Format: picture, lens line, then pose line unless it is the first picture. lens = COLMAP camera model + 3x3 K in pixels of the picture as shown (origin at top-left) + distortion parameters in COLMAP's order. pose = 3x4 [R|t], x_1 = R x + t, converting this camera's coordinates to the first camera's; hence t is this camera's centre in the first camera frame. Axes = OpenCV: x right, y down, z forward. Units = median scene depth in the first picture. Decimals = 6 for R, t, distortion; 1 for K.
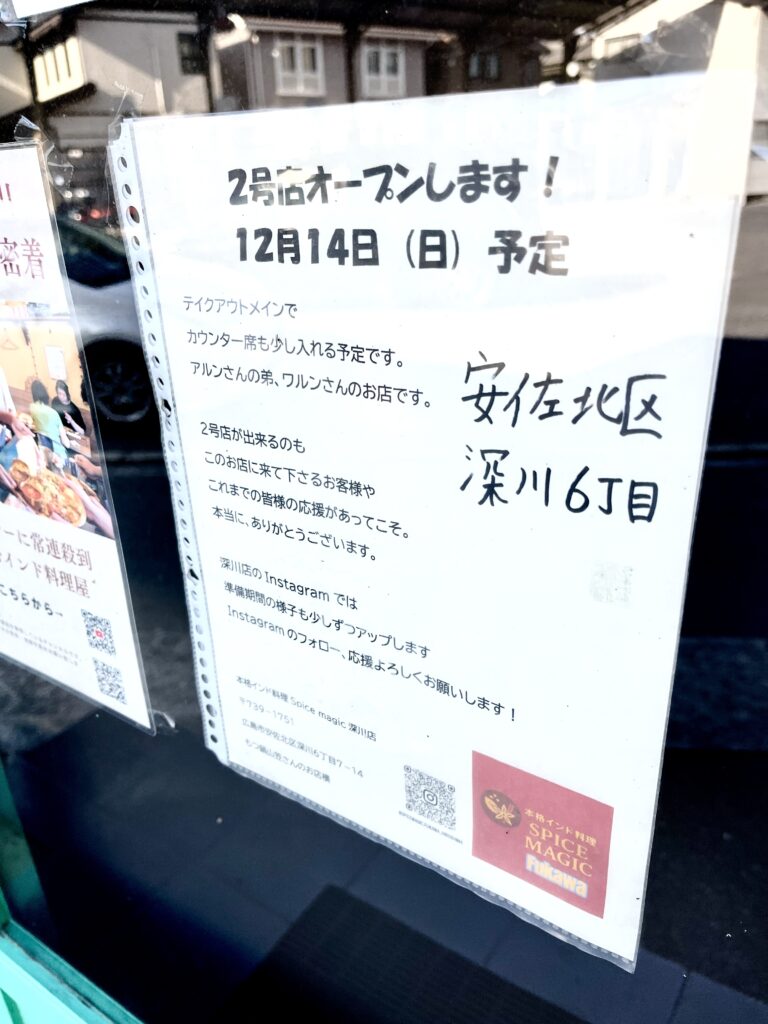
lens RADIAL K [[776.9, 0, 384.3], [0, 776.9, 513.6], [0, 0, 1]] dist [0.014728, -0.004476]
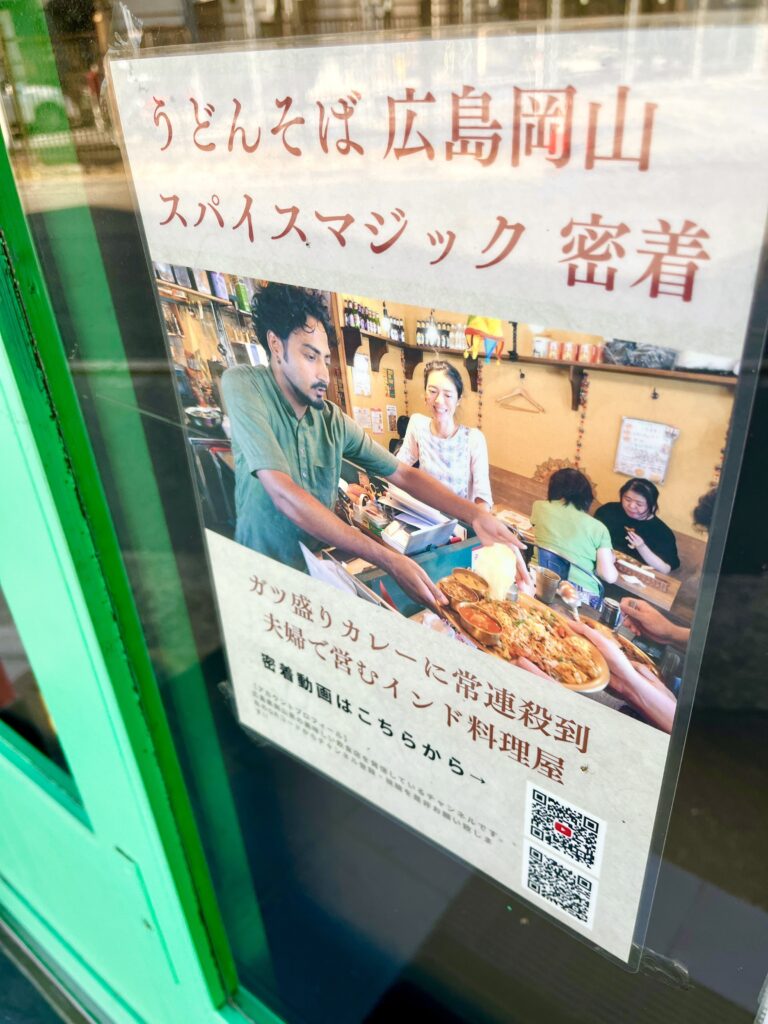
lens RADIAL K [[776.9, 0, 385.6], [0, 776.9, 509.3], [0, 0, 1]] dist [0.014728, -0.004476]
pose [[0.997564, 0.024426, -0.065341, -0.523880], [-0.016654, 0.992999, 0.116941, -0.198022], [0.067739, -0.115568, 0.990987, 0.421793]]
